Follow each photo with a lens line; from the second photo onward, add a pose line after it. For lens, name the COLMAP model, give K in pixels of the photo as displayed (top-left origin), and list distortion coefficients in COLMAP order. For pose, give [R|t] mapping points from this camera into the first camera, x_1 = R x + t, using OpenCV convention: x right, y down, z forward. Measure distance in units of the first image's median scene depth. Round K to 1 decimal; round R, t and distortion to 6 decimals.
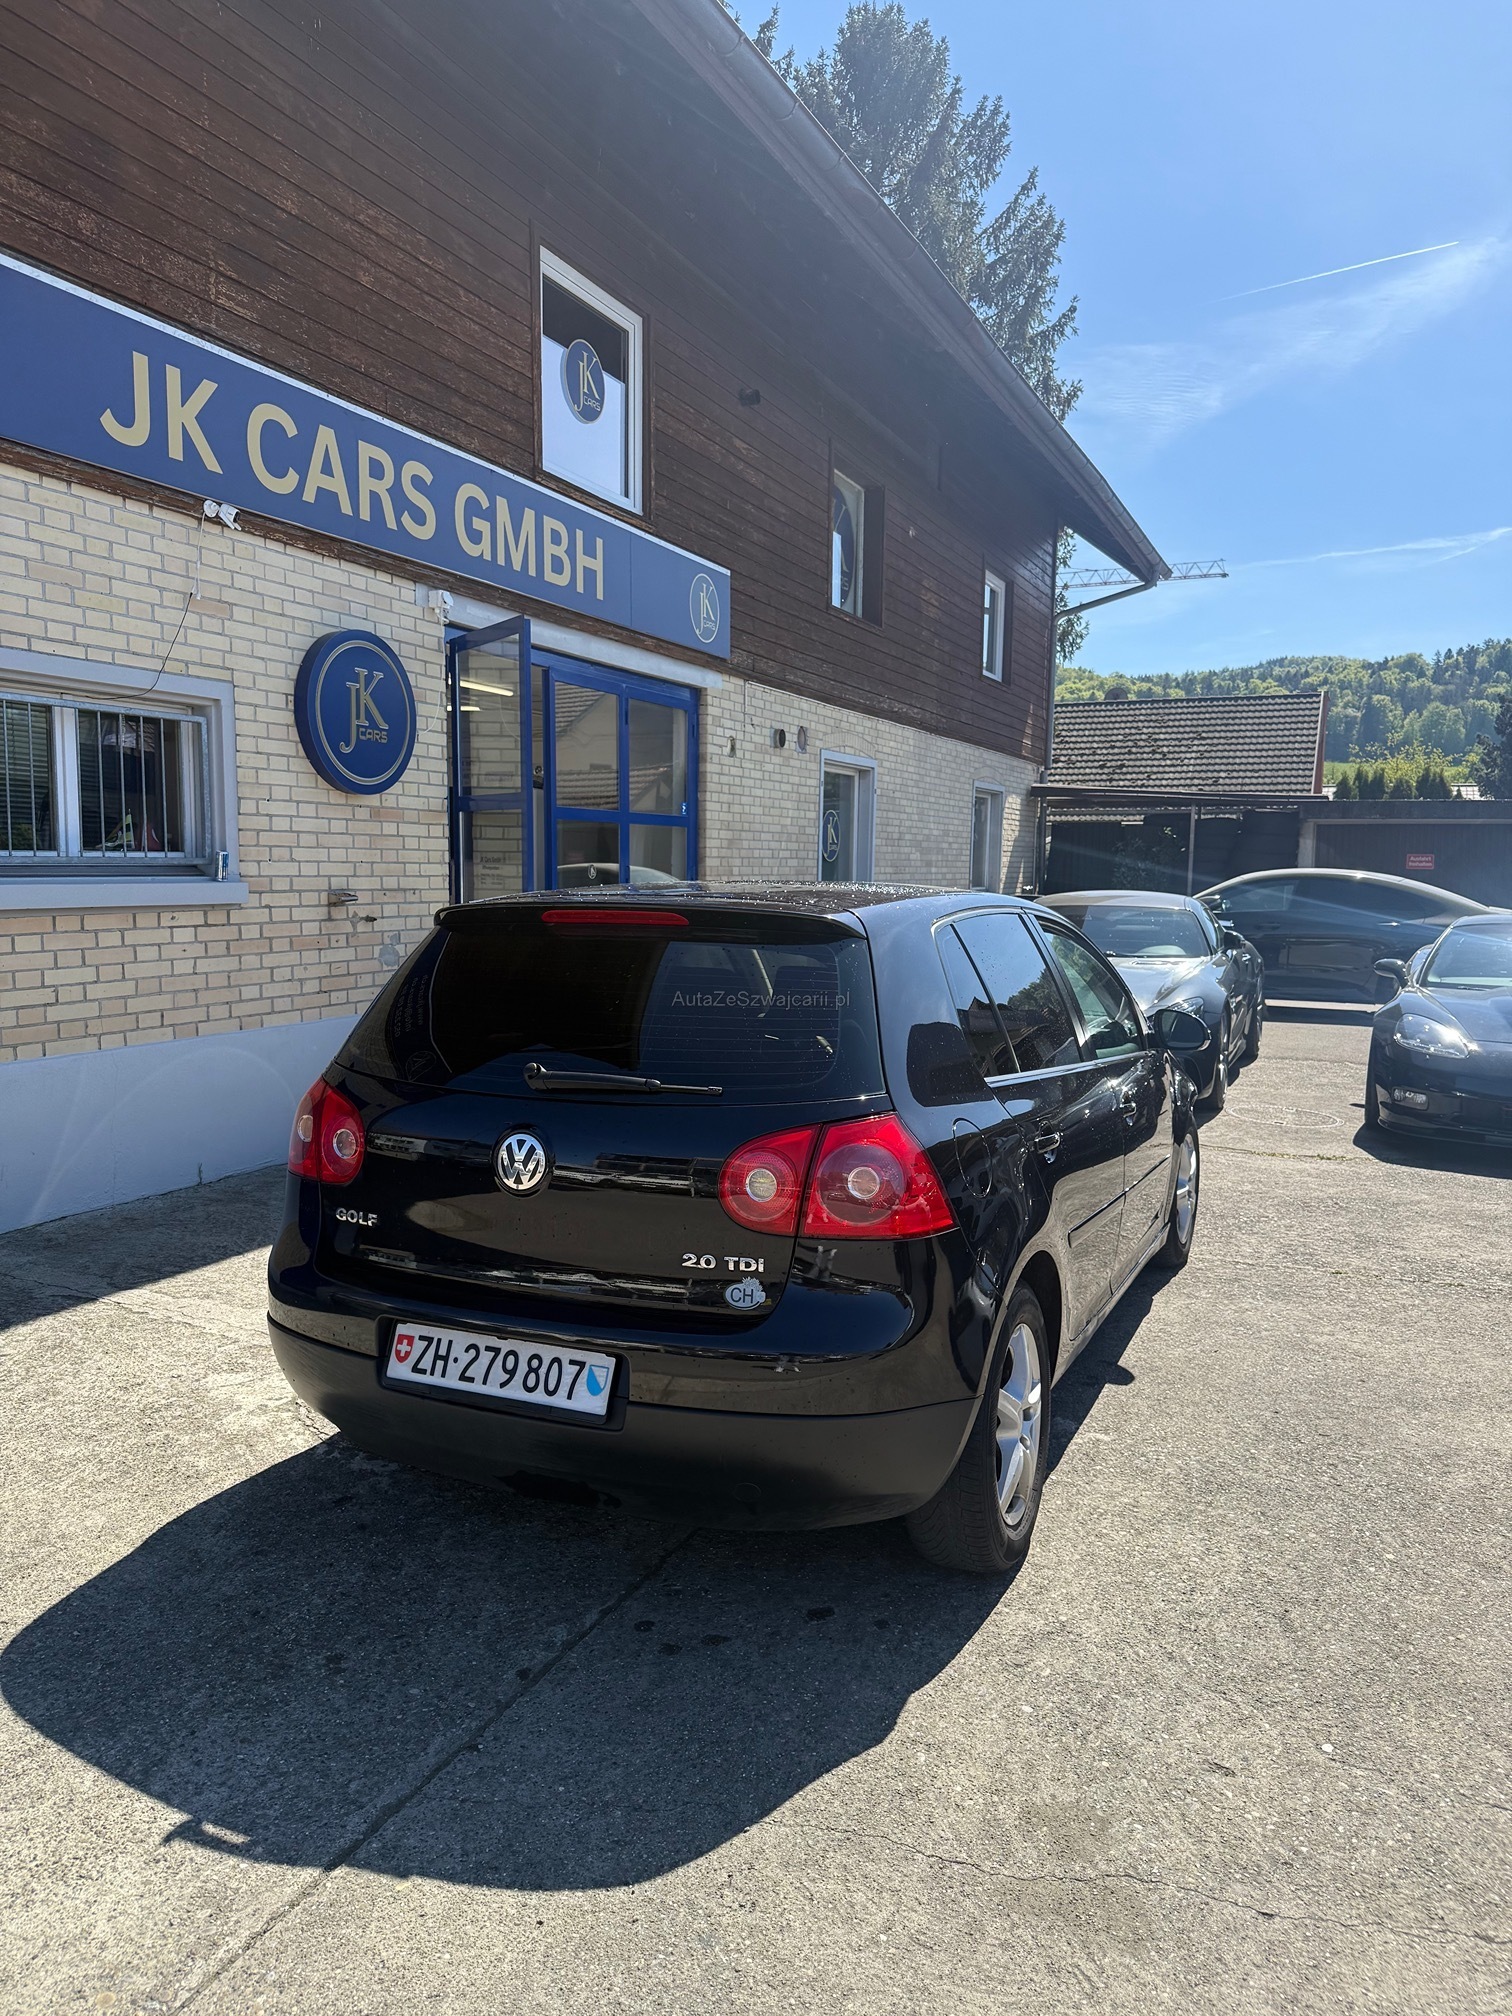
lens RADIAL K [[1402.2, 0, 756.0], [0, 1402.2, 1008.0], [0, 0, 1]] dist [0.103432, -0.190919]
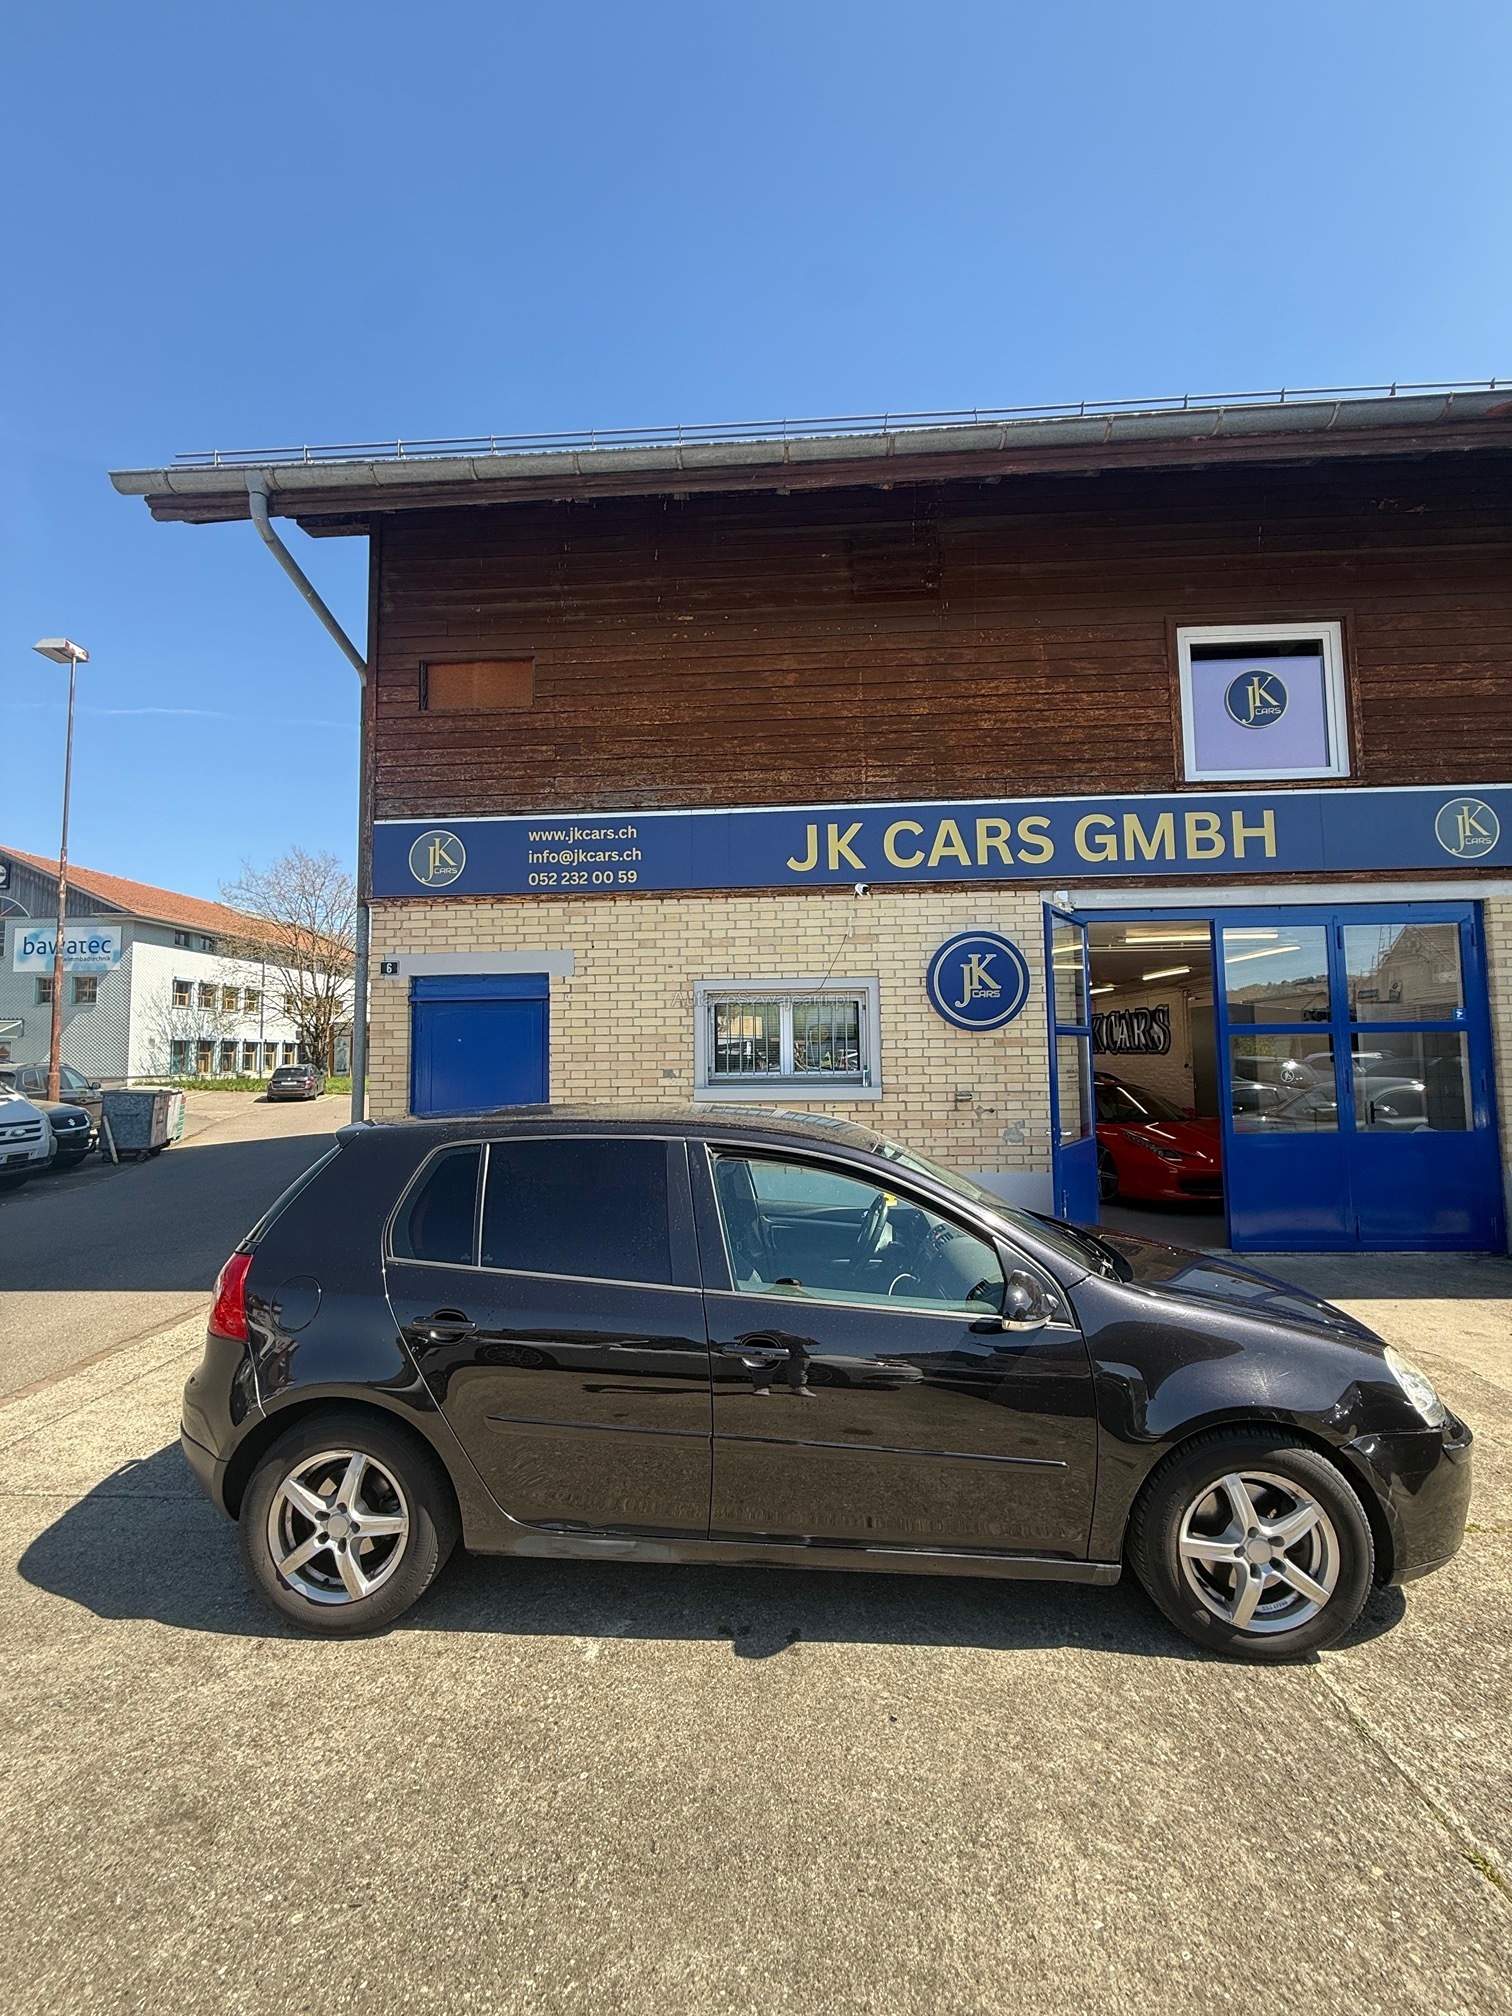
lens RADIAL K [[793.3, 0, 742.1], [0, 793.3, 997.6], [0, 0, 1]] dist [-0.002027, -0.000022]
pose [[0.366568, -0.082672, -0.926711, 1.141854], [-0.080502, 0.989491, -0.120116, -0.154835], [0.926902, 0.118633, 0.356060, 1.106258]]
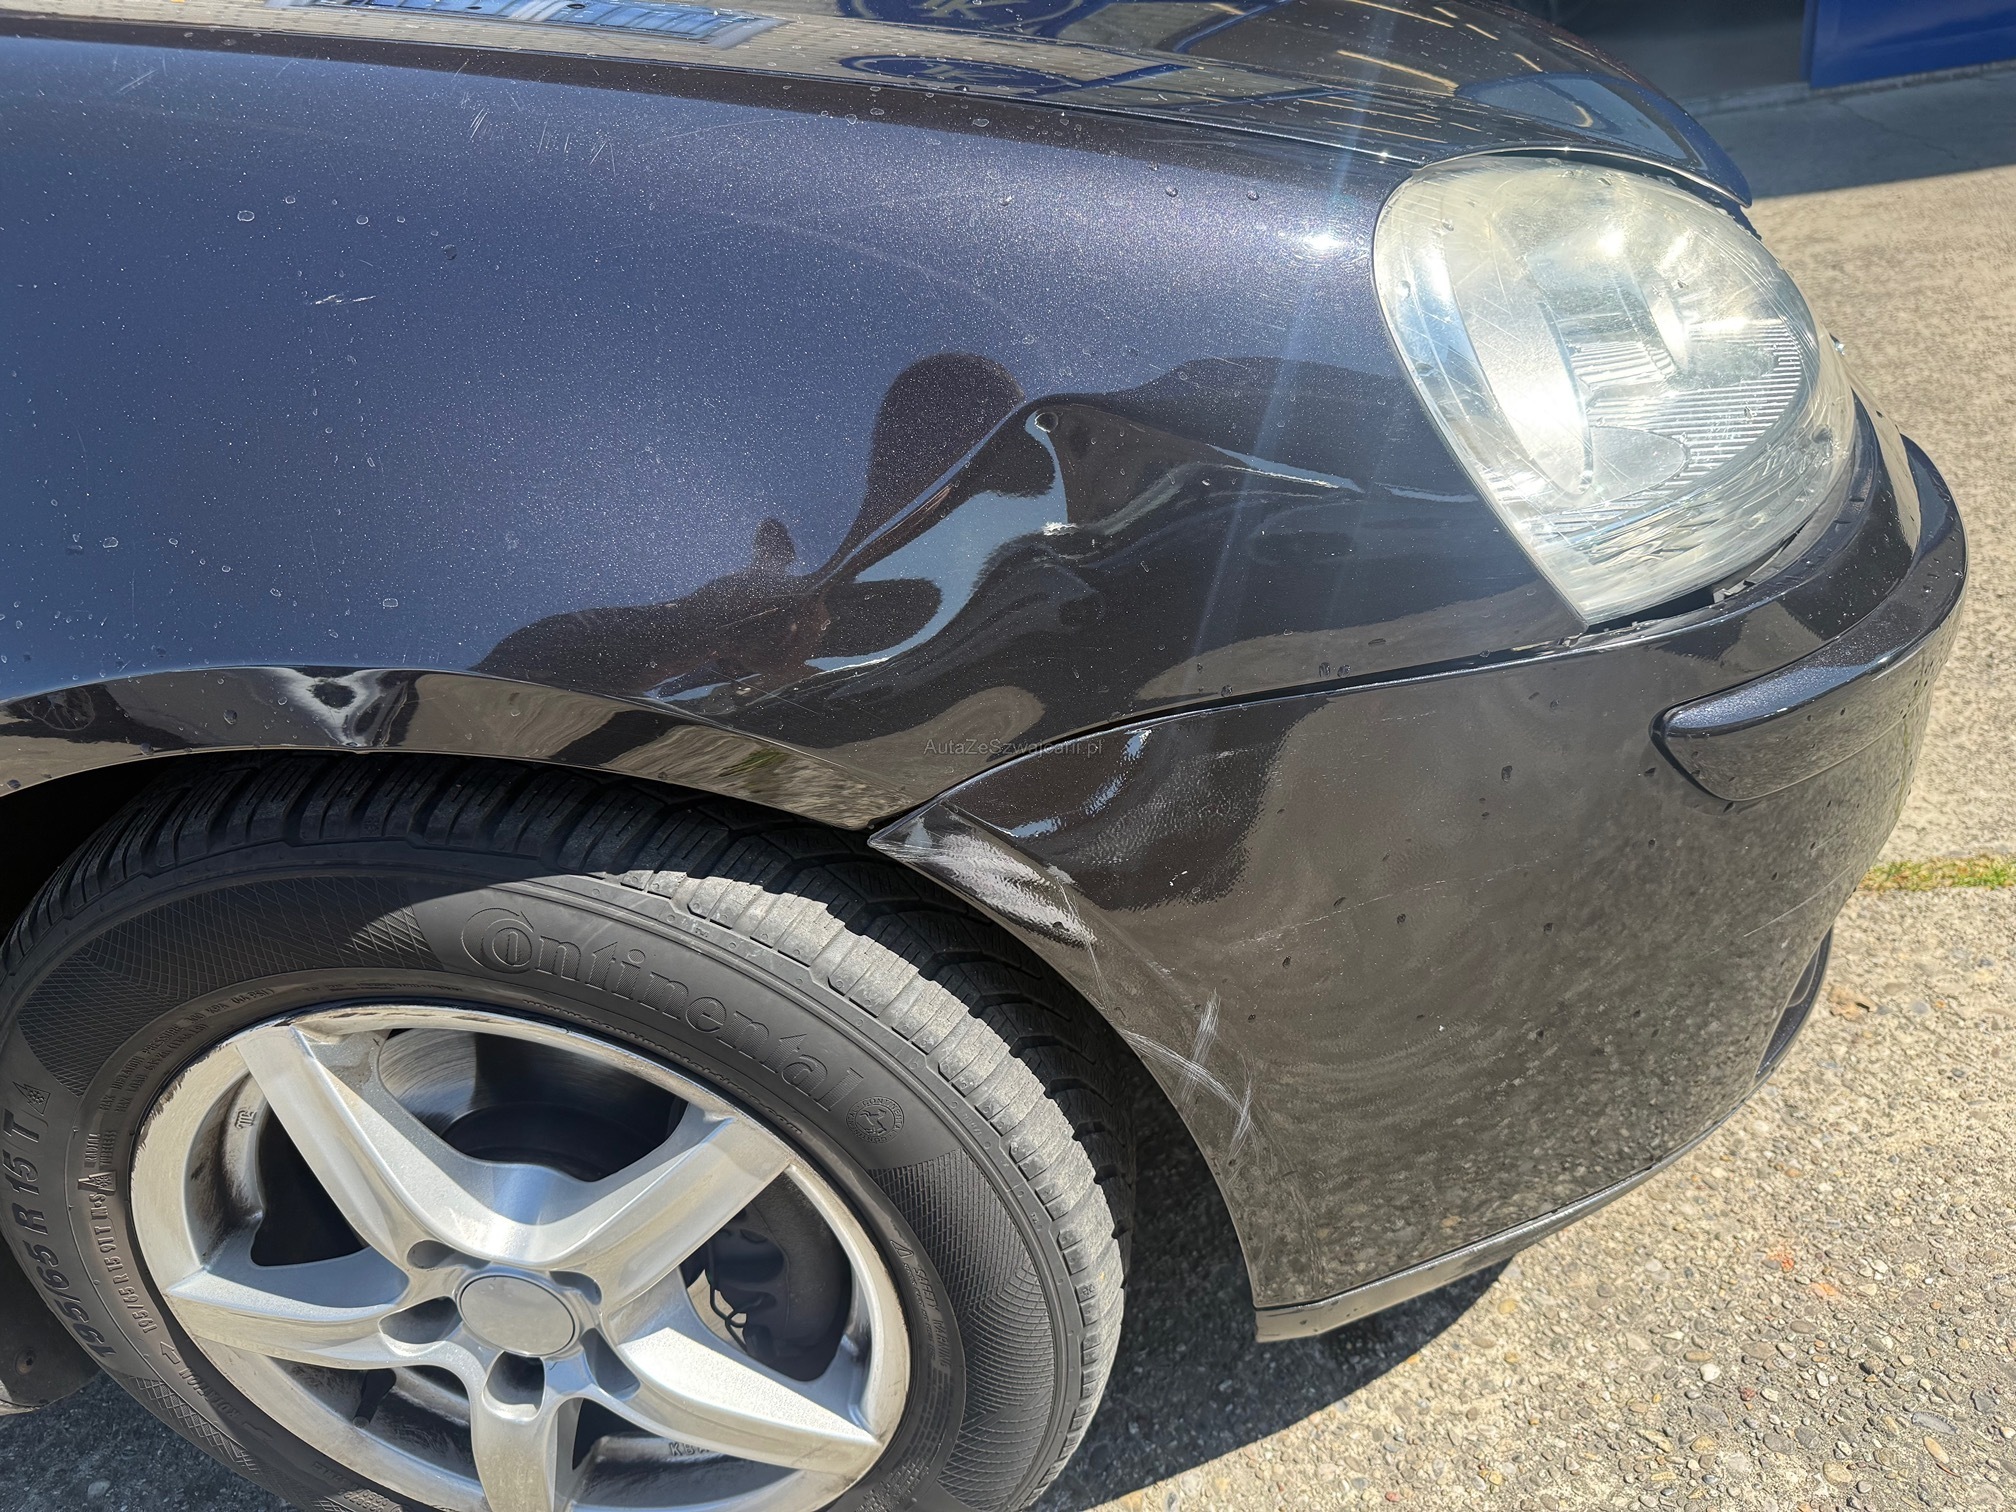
lens RADIAL K [[1422.6, 0, 1006.3], [0, 1422.6, 735.0], [0, 0, 1]] dist [-0.031697, 0.008532]
pose [[0.325490, 0.427590, -0.843341, 0.767402], [0.055191, 0.881797, 0.468389, 0.035509], [0.943933, -0.199001, 0.263417, 1.957930]]
